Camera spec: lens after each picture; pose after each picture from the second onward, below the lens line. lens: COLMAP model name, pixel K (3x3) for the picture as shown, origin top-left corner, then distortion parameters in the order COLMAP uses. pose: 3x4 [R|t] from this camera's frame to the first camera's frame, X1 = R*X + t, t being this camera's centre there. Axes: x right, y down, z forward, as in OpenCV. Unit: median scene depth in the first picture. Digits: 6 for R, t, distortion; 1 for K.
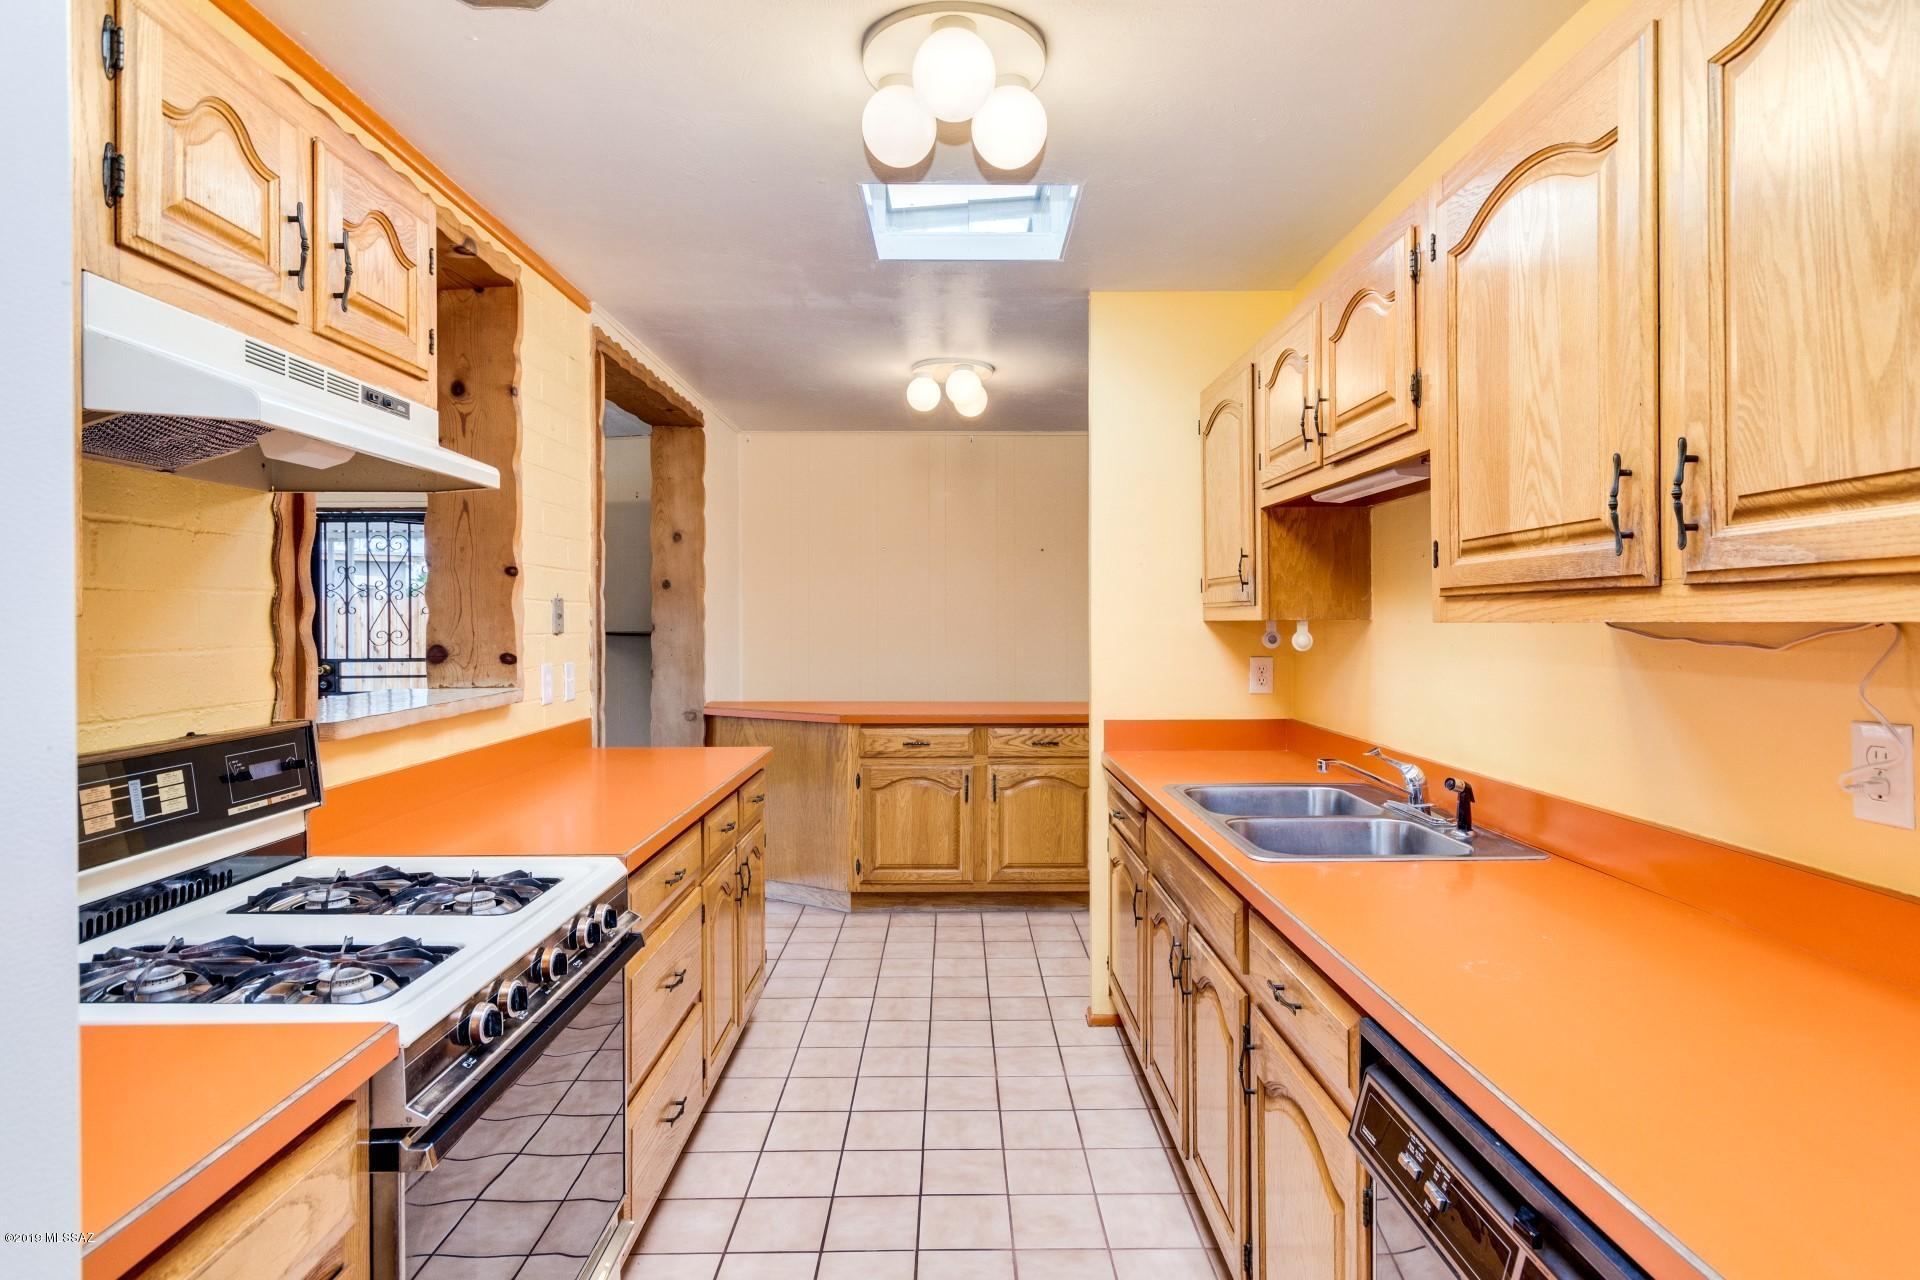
lens RADIAL K [[1011.4, 0, 964.4], [0, 1011.4, 618.0], [0, 0, 1]] dist [0.000460, 0.001312]
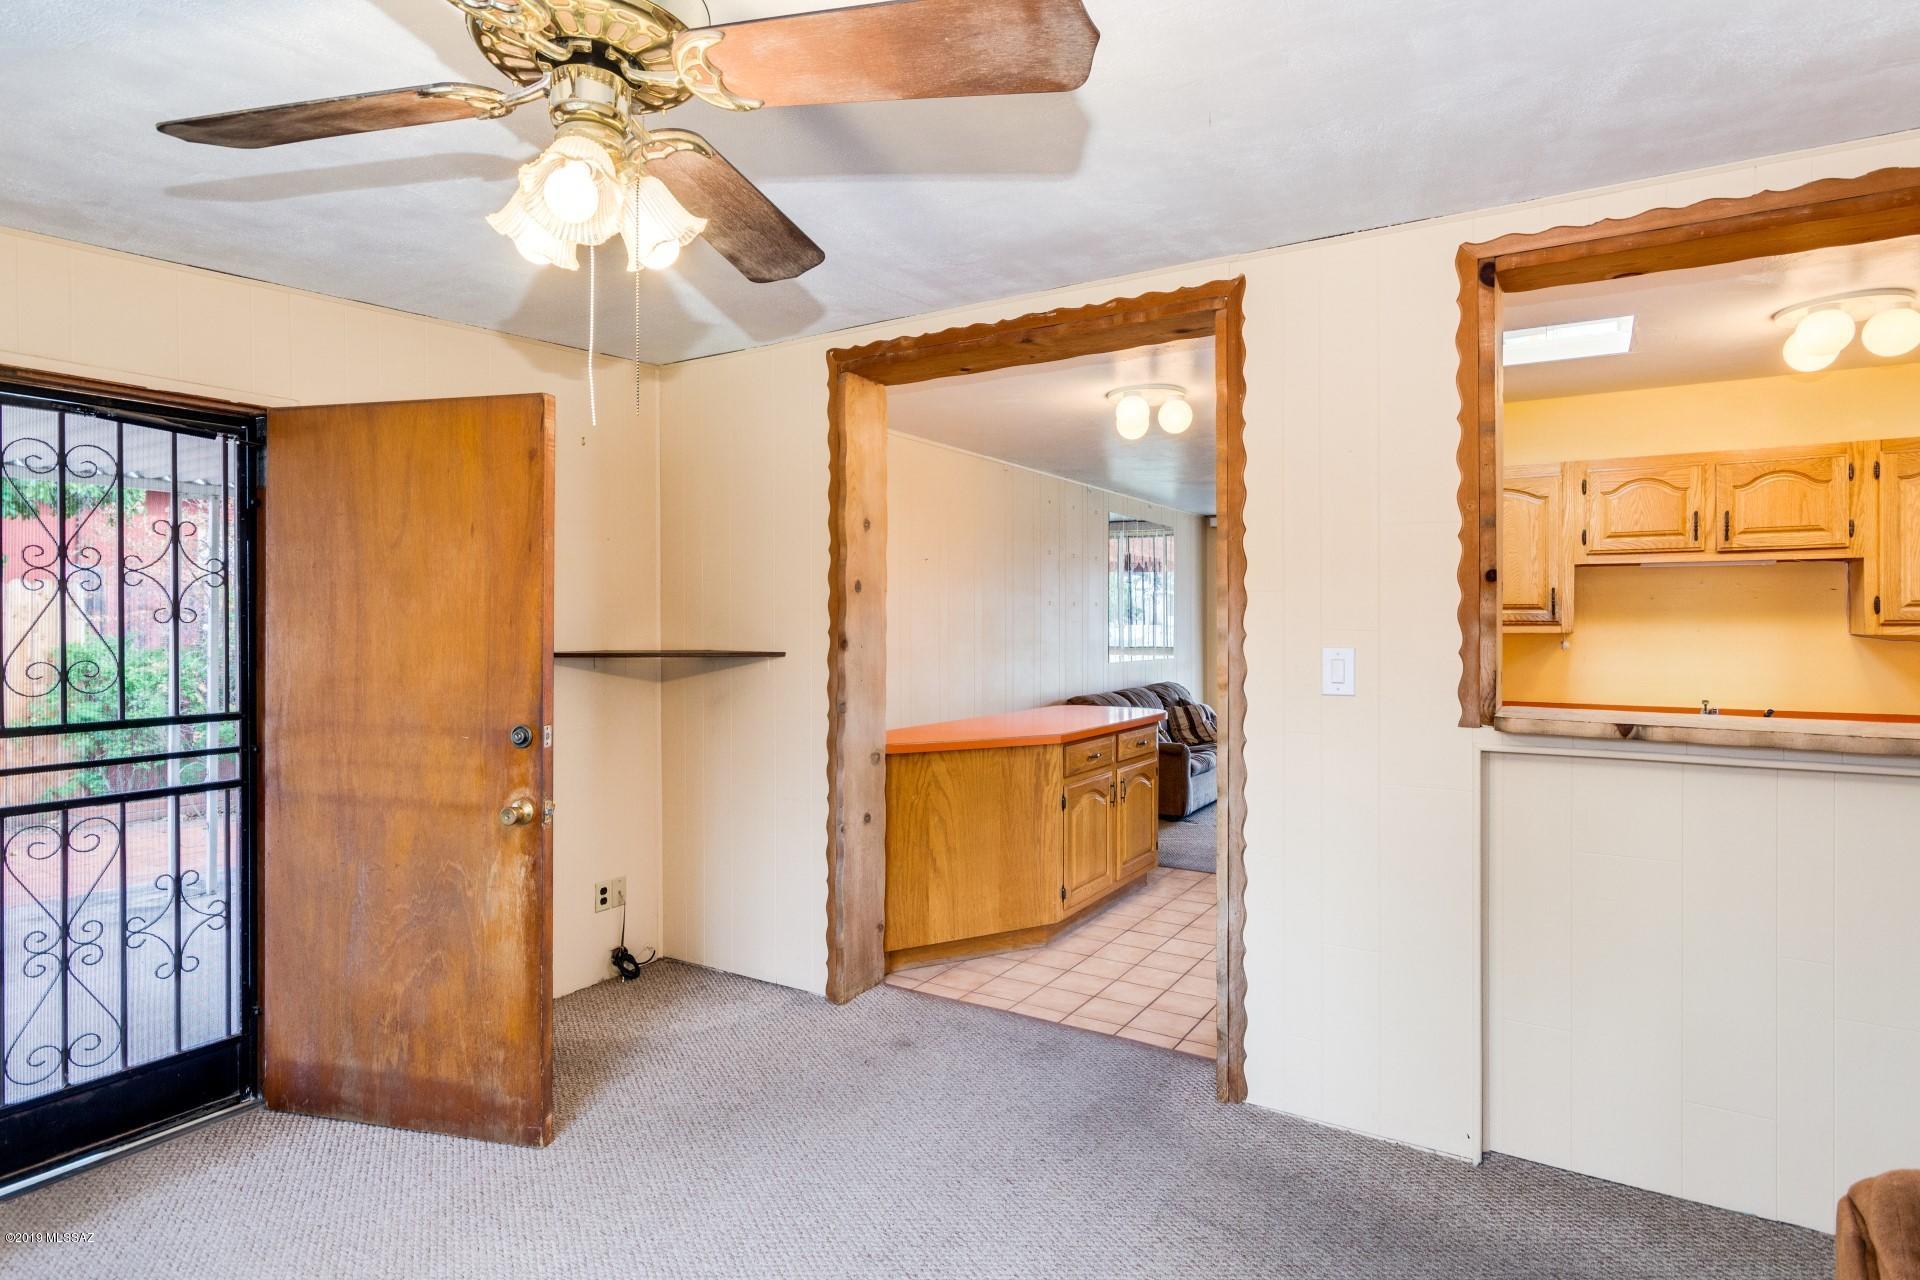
lens RADIAL K [[1011.4, 0, 964.4], [0, 1011.4, 618.0], [0, 0, 1]] dist [0.000460, 0.001312]
pose [[0.529296, 0.006852, 0.848410, -2.180025], [-0.006130, 0.999972, -0.004252, -0.016846], [-0.848415, -0.002950, 0.529323, 1.311622]]
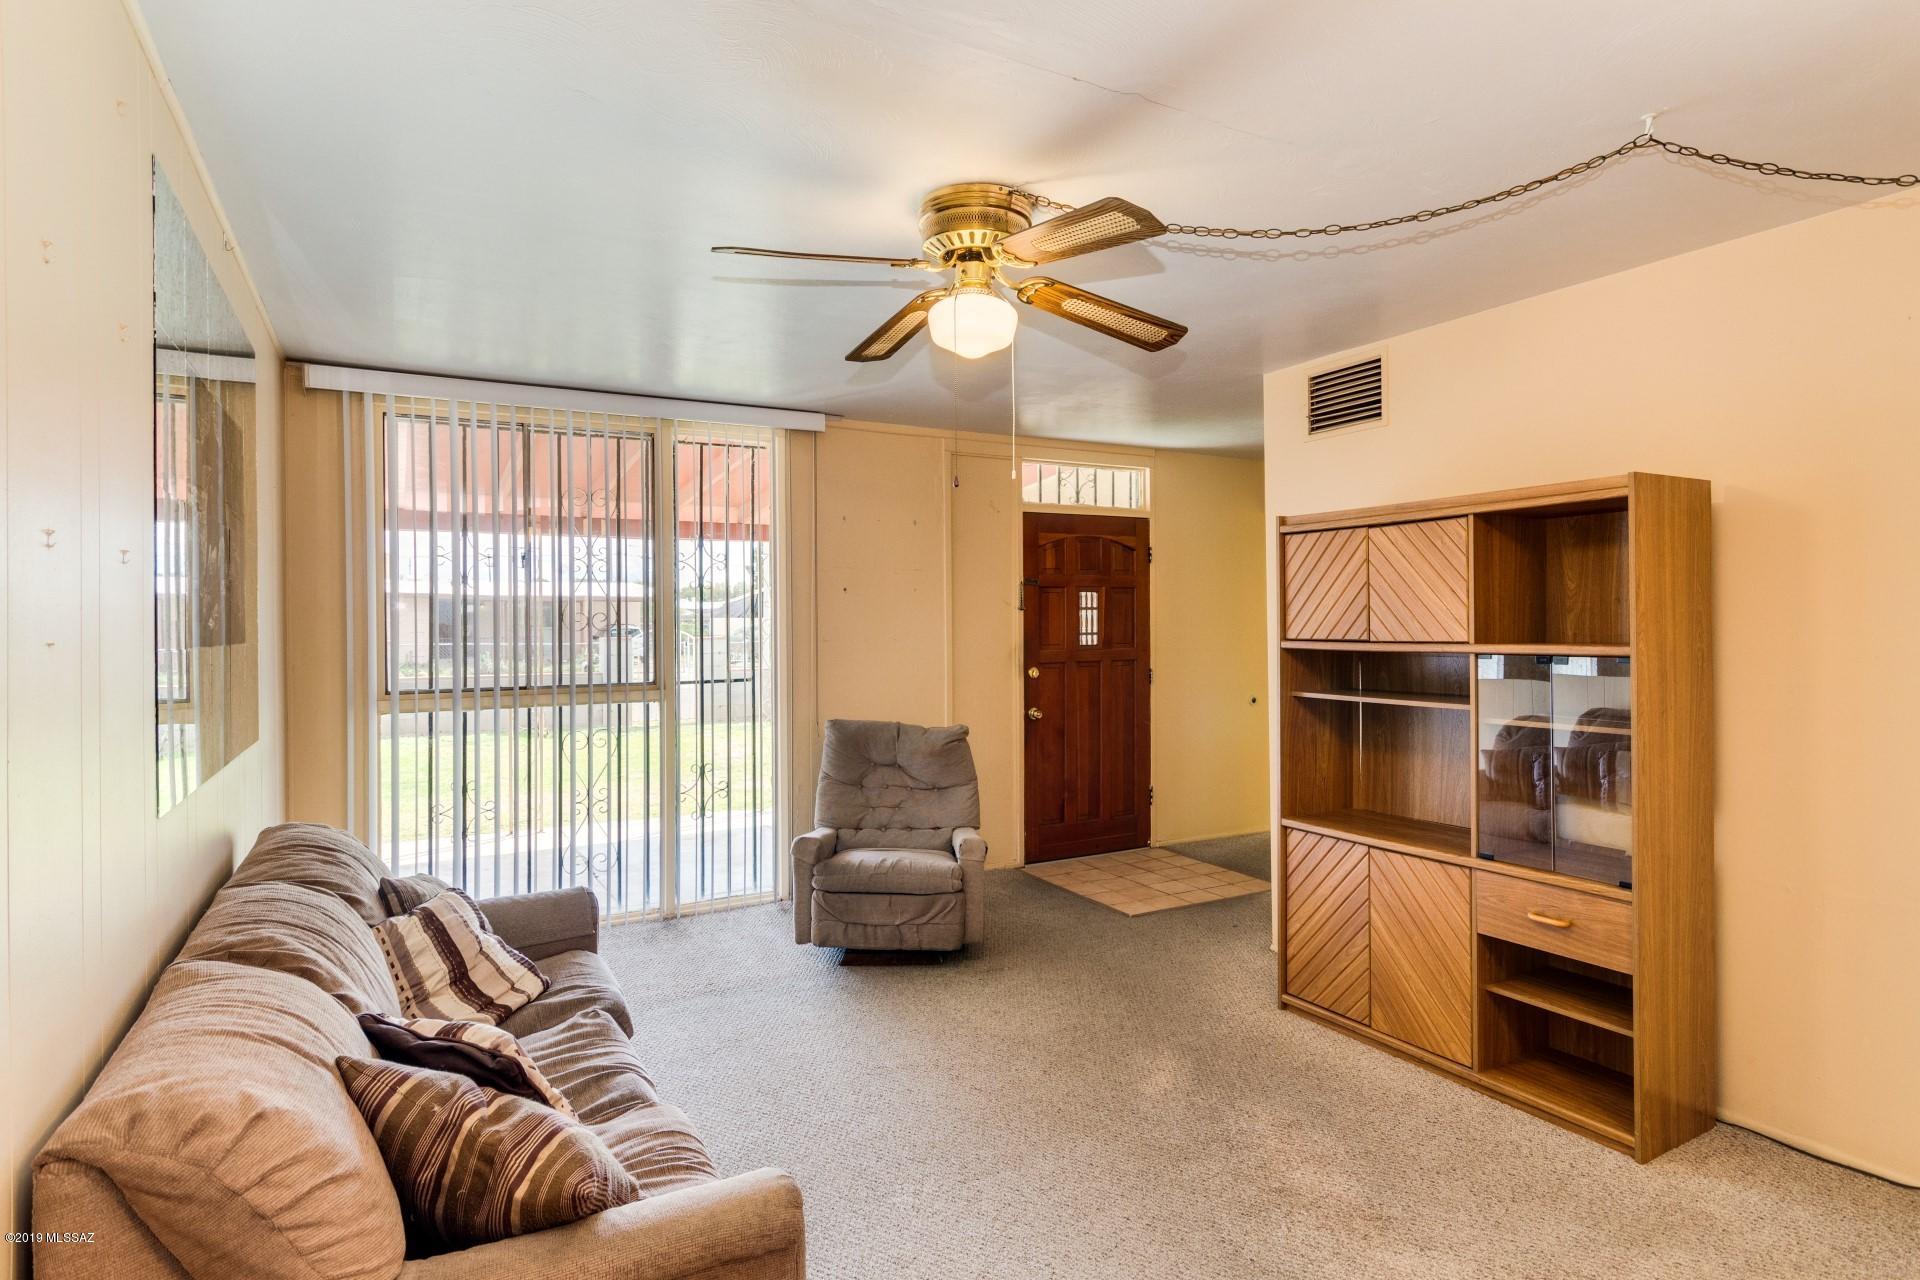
lens RADIAL K [[1011.4, 0, 964.4], [0, 1011.4, 618.0], [0, 0, 1]] dist [0.000460, 0.001312]
pose [[-0.480237, 0.012807, 0.877046, 0.447778], [0.003282, 0.999913, -0.012804, -0.024203], [-0.877133, -0.003270, -0.480237, 2.791574]]
